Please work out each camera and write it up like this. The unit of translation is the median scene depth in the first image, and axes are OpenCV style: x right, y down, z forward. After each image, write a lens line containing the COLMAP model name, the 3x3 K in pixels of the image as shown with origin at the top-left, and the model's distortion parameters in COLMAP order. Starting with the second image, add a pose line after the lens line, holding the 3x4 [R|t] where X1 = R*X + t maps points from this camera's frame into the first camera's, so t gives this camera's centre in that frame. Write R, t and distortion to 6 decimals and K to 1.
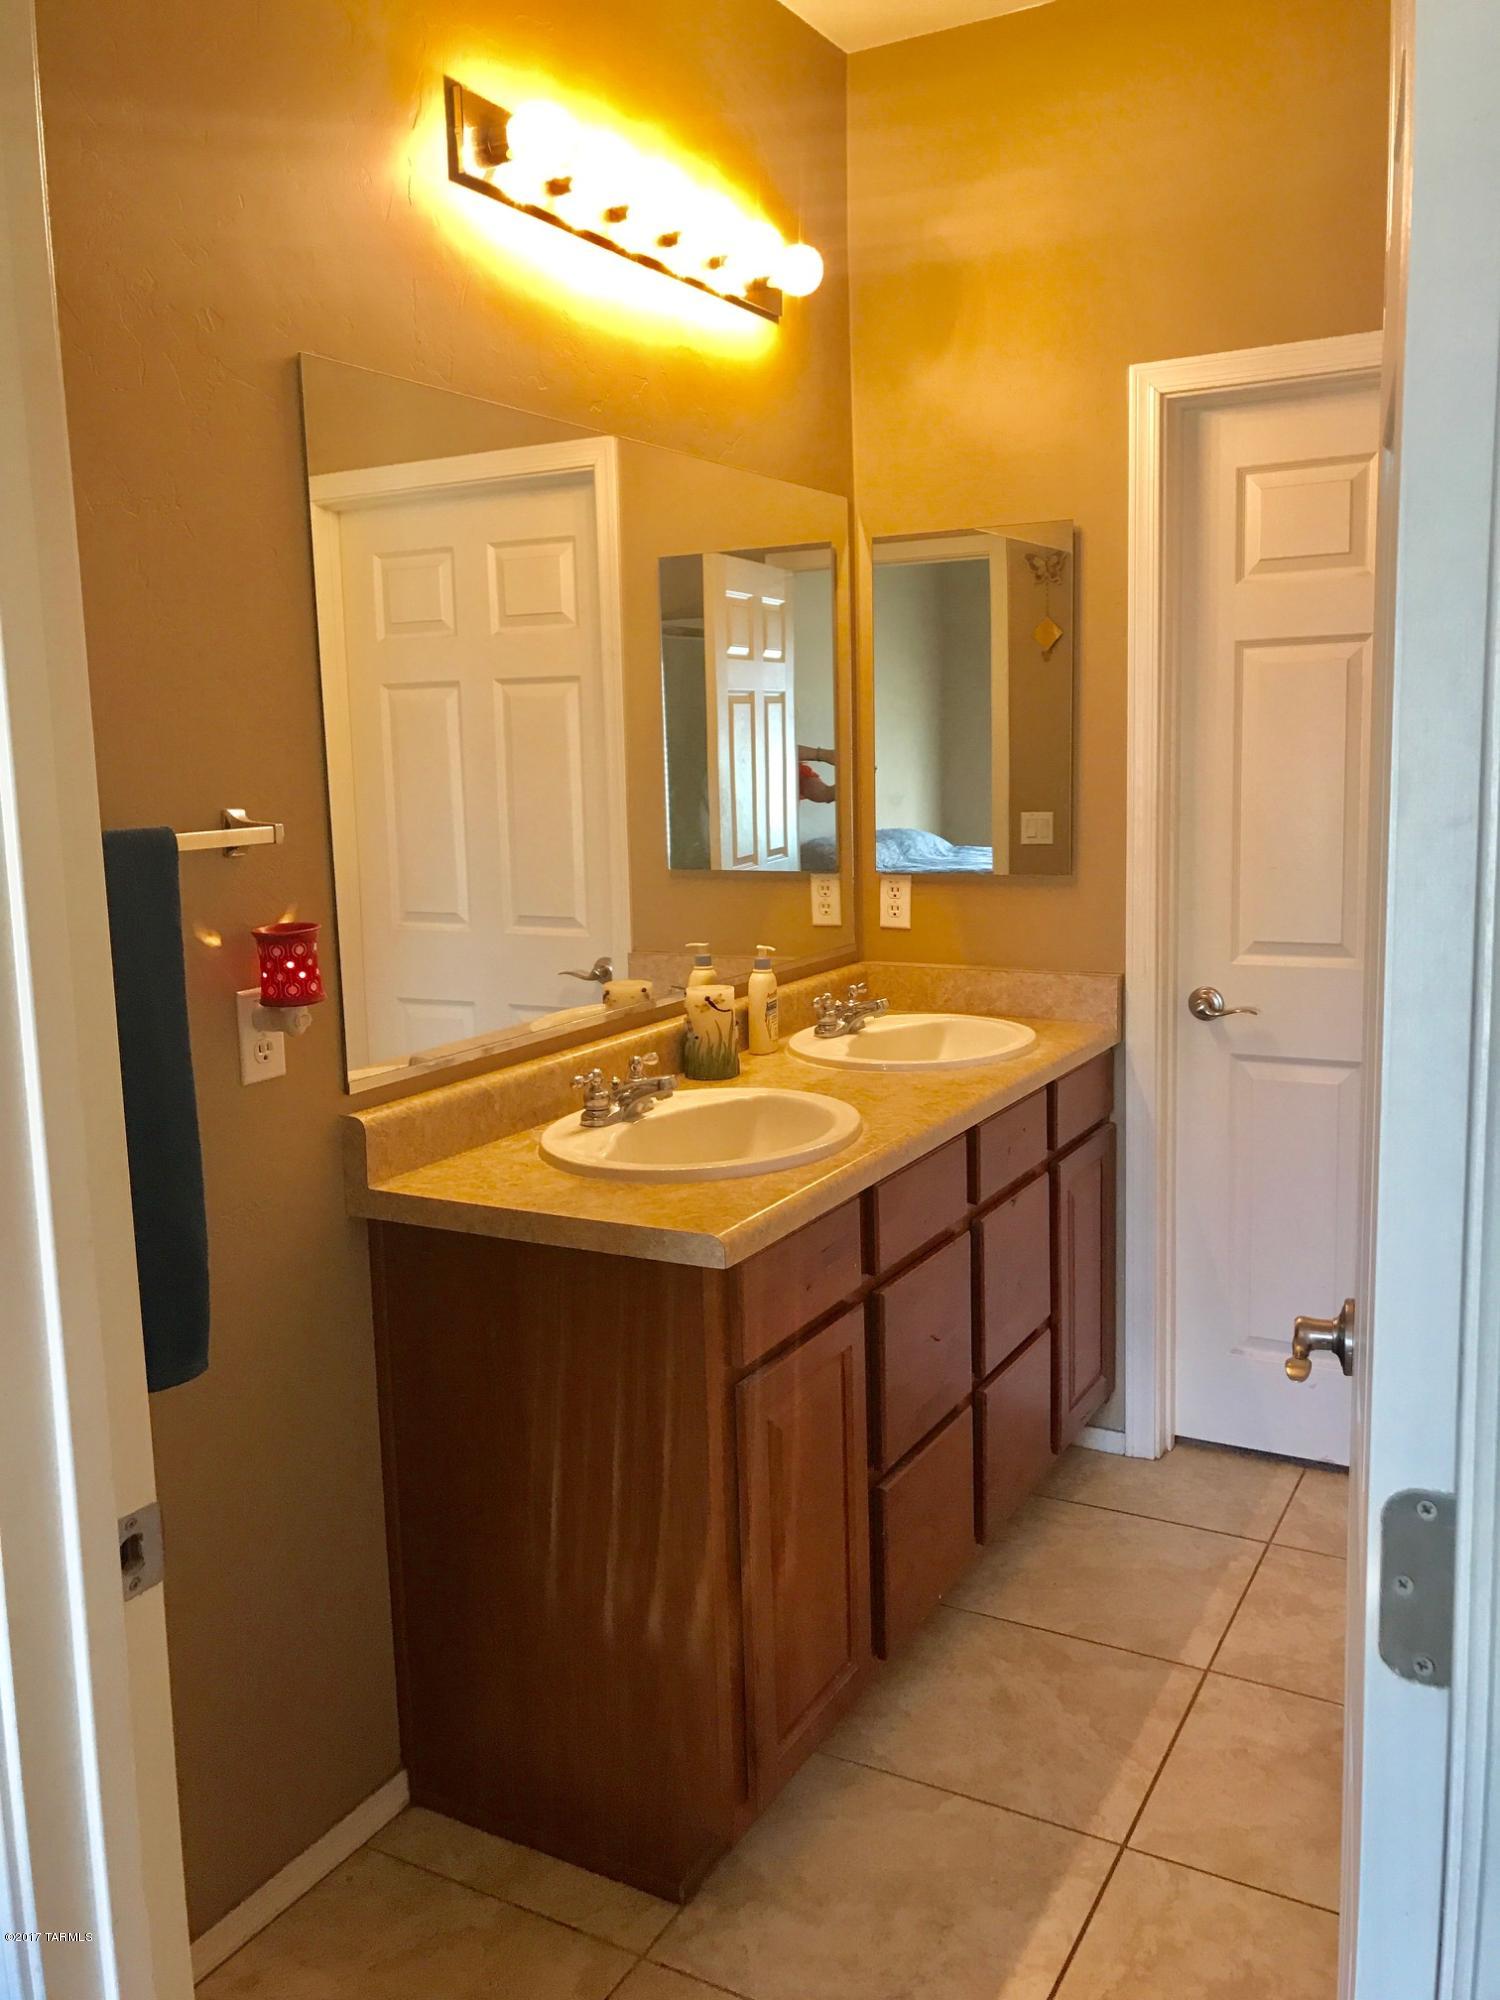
lens RADIAL K [[1658.0, 0, 754.9], [0, 1658.0, 1004.8], [0, 0, 1]] dist [0.040129, -0.039133]
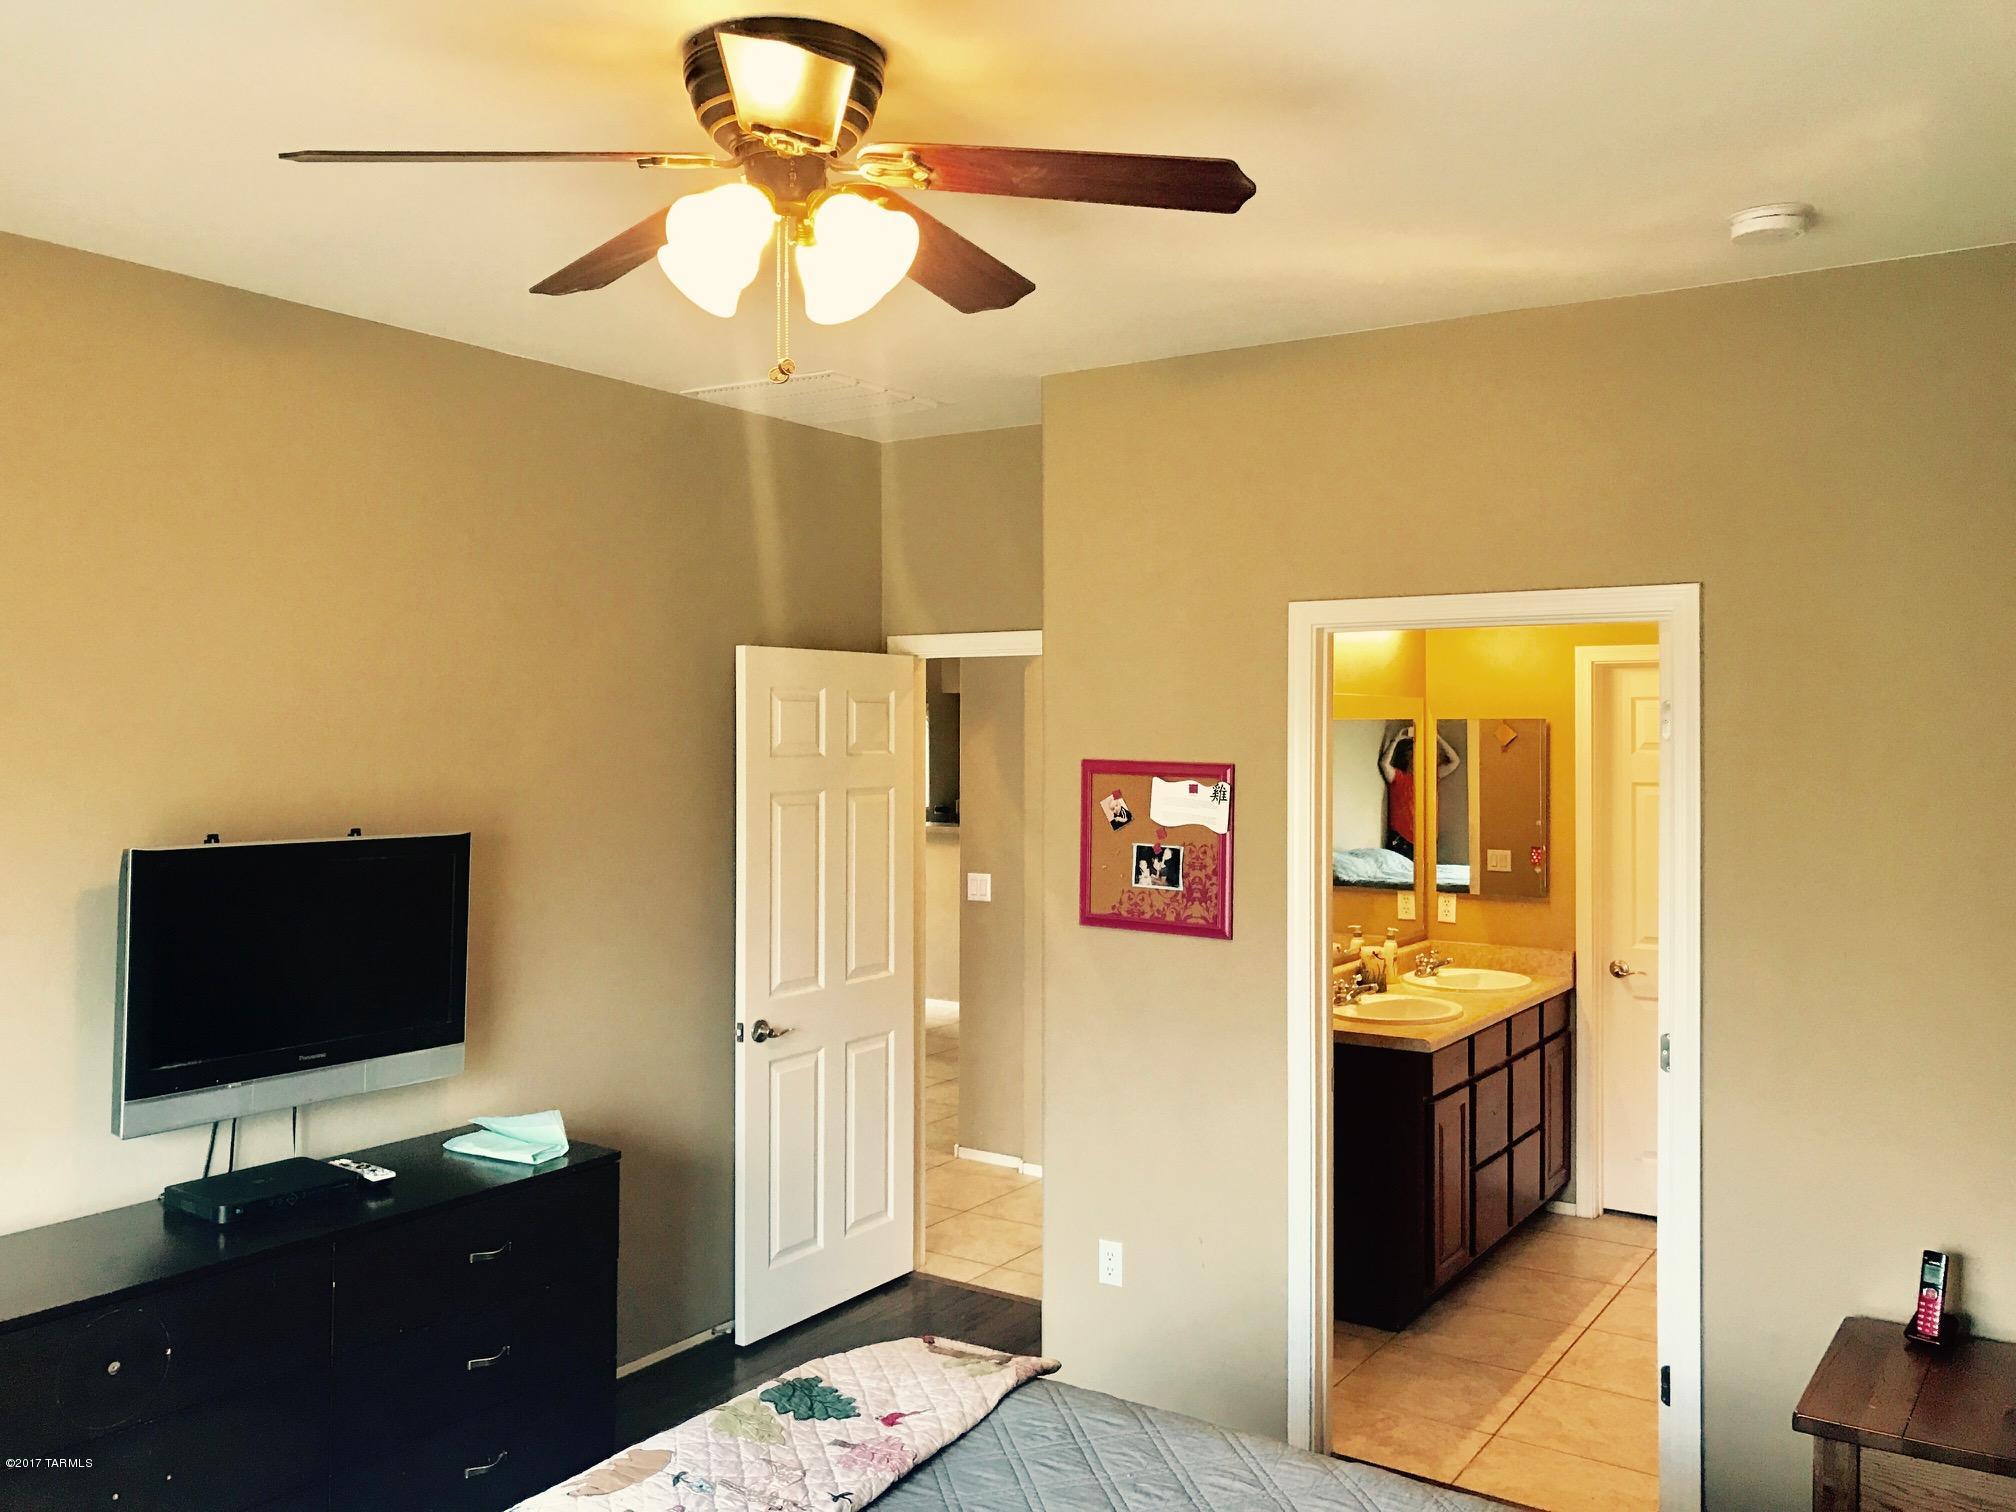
lens RADIAL K [[1671.2, 0, 998.1], [0, 1671.2, 745.5], [0, 0, 1]] dist [0.040129, -0.039133]
pose [[0.995961, 0.031227, -0.084183, -0.293036], [-0.043265, 0.988455, -0.145207, 0.058275], [0.078676, 0.148262, 0.985814, -1.025723]]
